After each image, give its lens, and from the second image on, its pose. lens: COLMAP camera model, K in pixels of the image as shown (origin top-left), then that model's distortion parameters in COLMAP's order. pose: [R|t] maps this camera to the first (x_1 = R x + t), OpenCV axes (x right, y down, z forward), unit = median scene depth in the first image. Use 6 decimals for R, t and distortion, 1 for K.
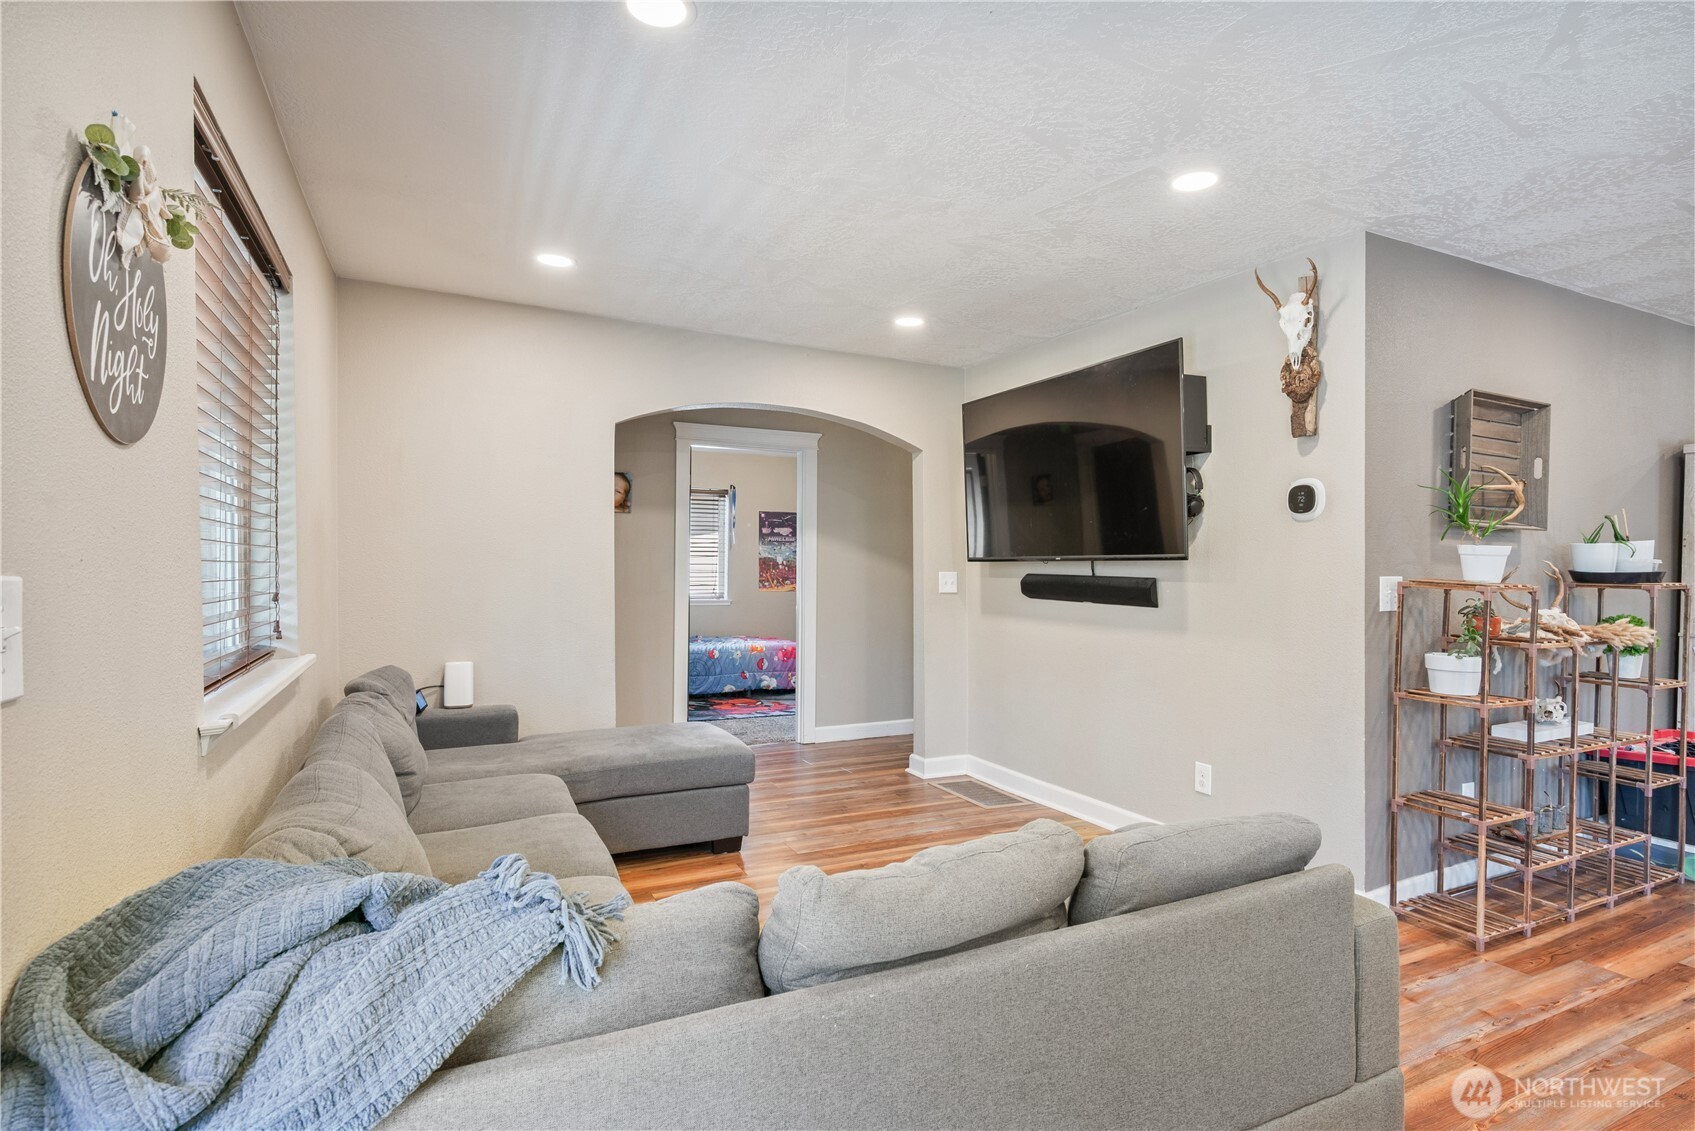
lens RADIAL K [[836.6, 0, 879.8], [0, 836.6, 575.6], [0, 0, 1]] dist [-0.014289, 0.001503]
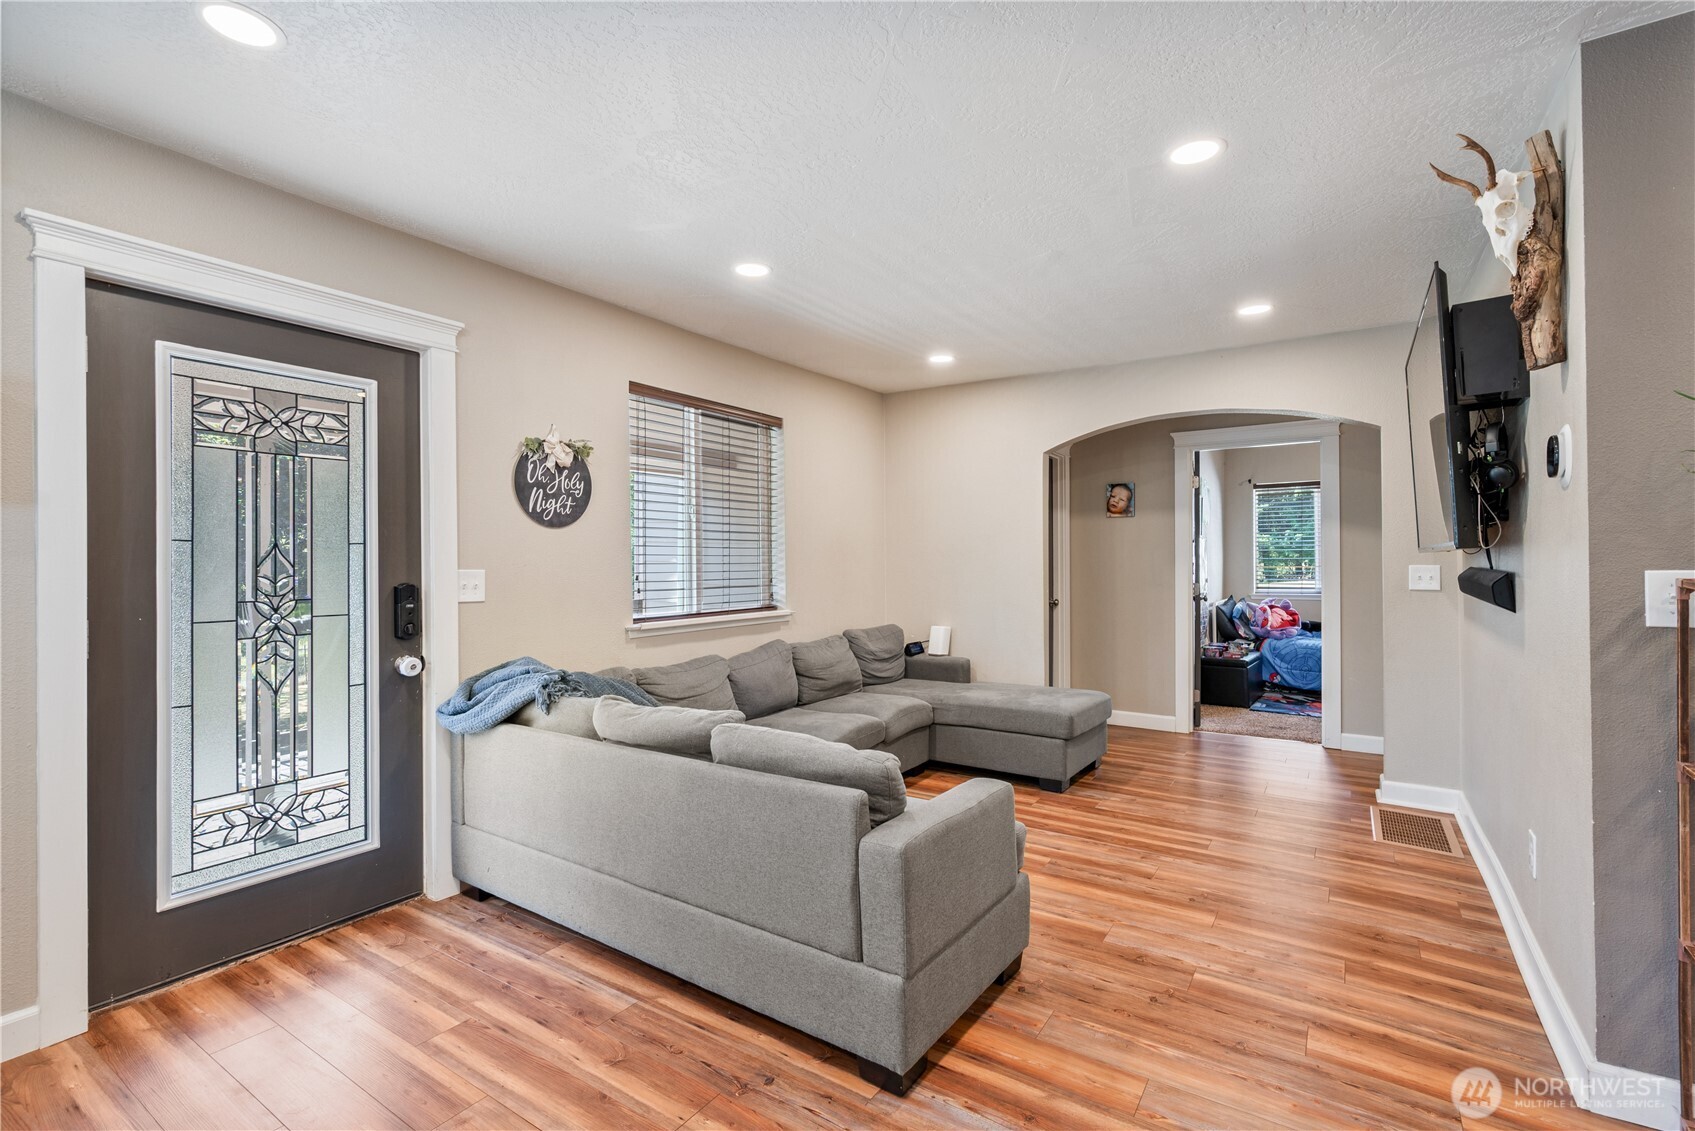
lens RADIAL K [[781.2, 0, 857.8], [0, 781.2, 555.2], [0, 0, 1]] dist [-0.008264, 0.000557]
pose [[0.485379, -0.016375, -0.874150, 0.437628], [0.000488, 0.999830, -0.018459, -0.000028], [0.874303, 0.008533, 0.485305, 0.110227]]
